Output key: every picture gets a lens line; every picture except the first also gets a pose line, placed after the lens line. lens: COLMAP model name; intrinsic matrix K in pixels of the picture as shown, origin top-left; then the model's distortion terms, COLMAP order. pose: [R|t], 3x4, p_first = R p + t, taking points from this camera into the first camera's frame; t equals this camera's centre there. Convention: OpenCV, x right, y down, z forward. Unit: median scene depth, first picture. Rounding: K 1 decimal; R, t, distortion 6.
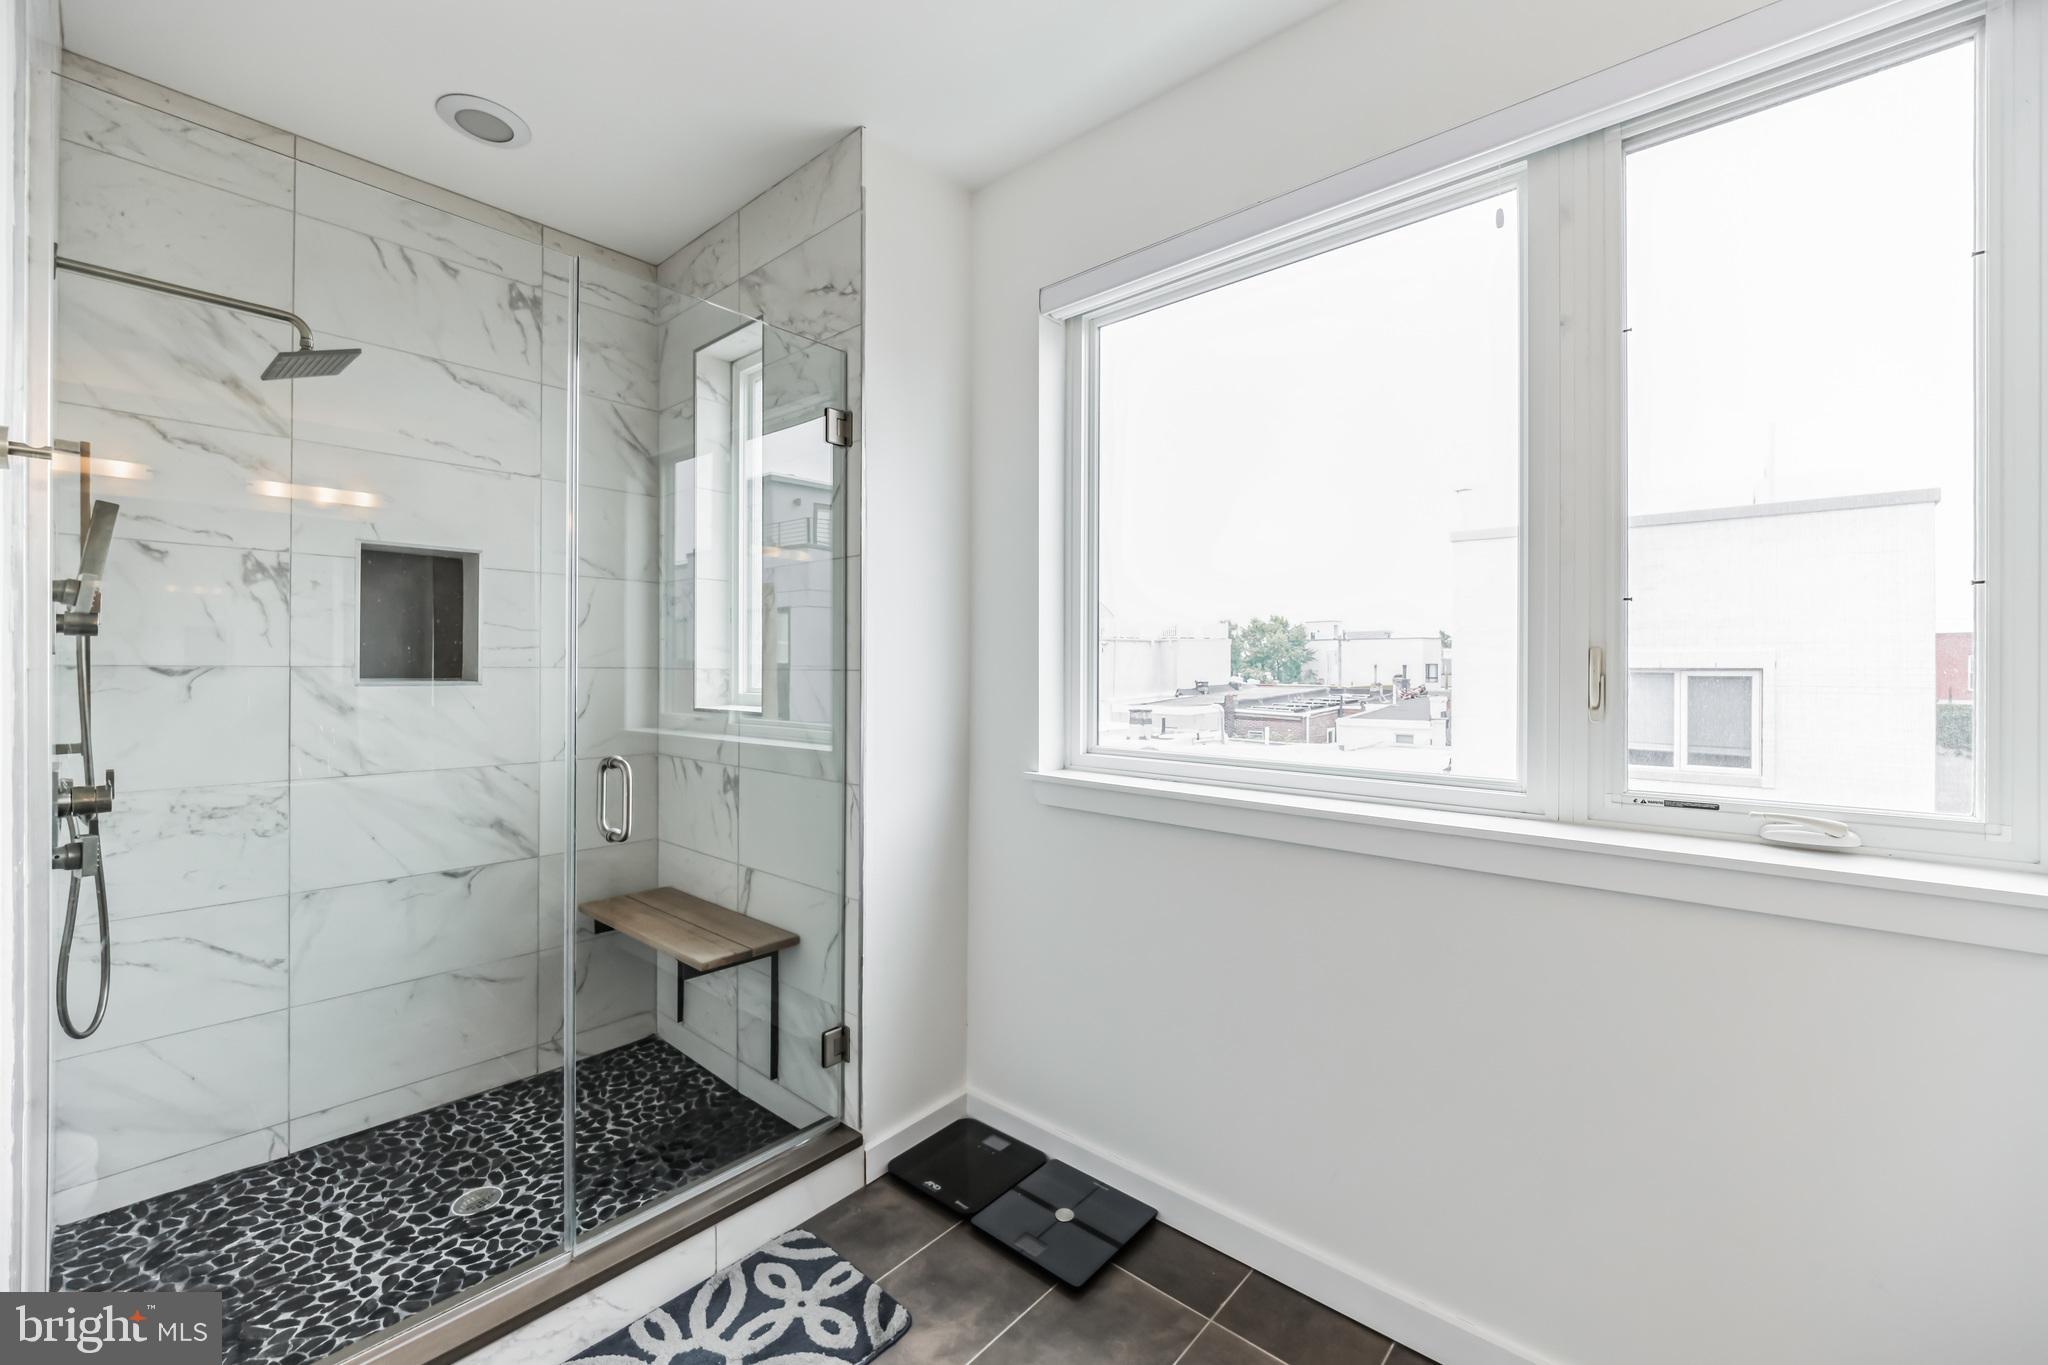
lens RADIAL K [[823.3, 0, 1019.3], [0, 823.3, 670.6], [0, 0, 1]] dist [-0.002211, -0.000155]
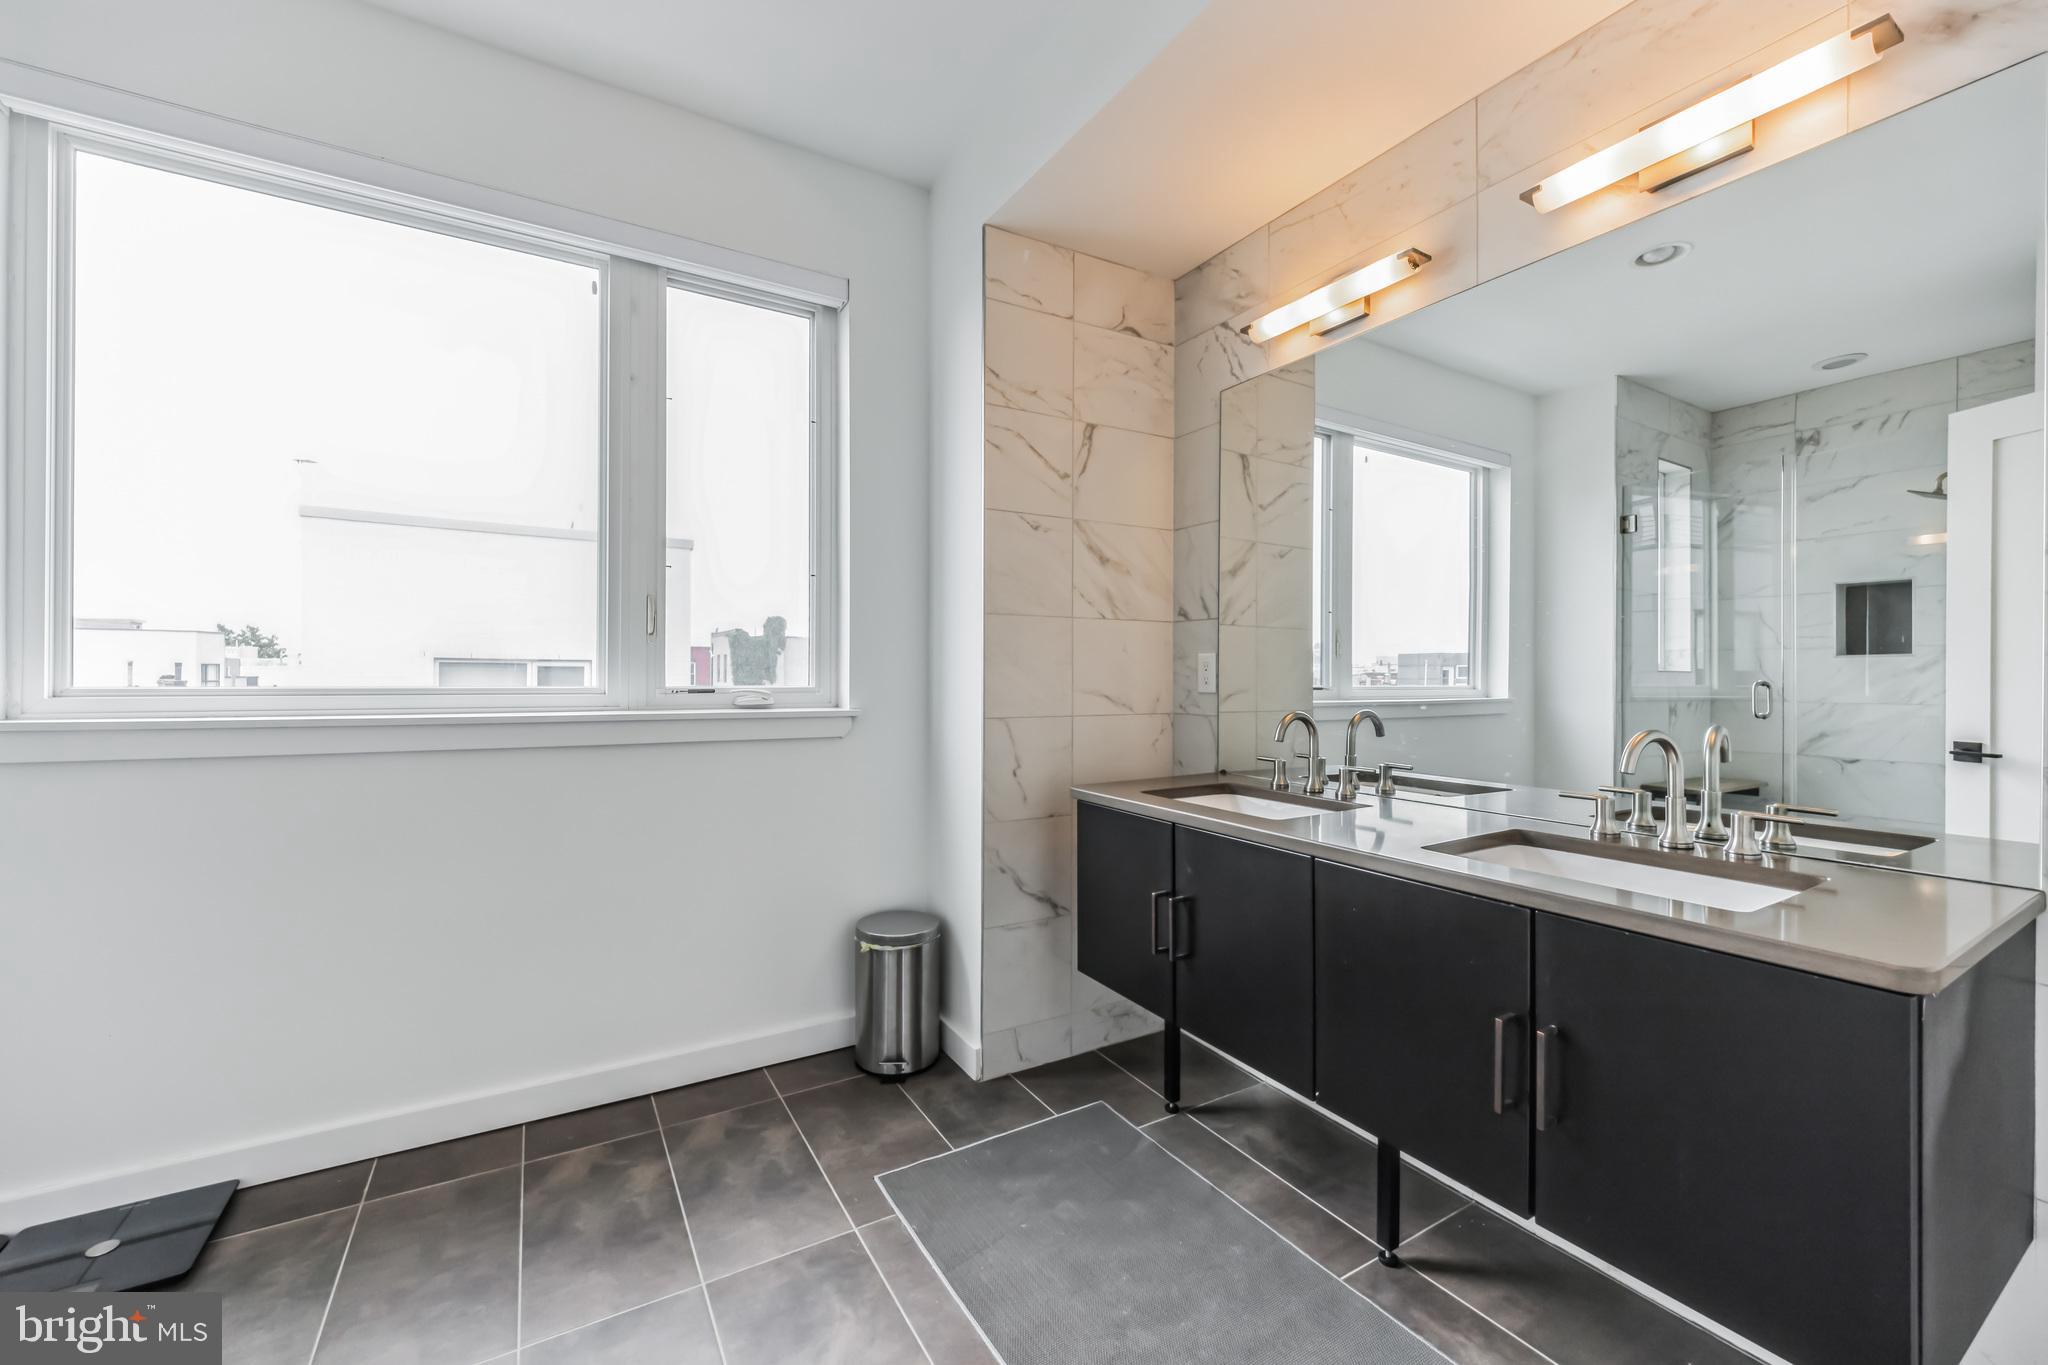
lens RADIAL K [[823.3, 0, 1018.9], [0, 823.3, 677.4], [0, 0, 1]] dist [-0.002211, -0.000155]
pose [[0.308229, 0.000616, 0.951312, -0.487772], [-0.000313, 1.000000, -0.000546, 0.110967], [-0.951312, -0.000130, 0.308229, -0.120749]]
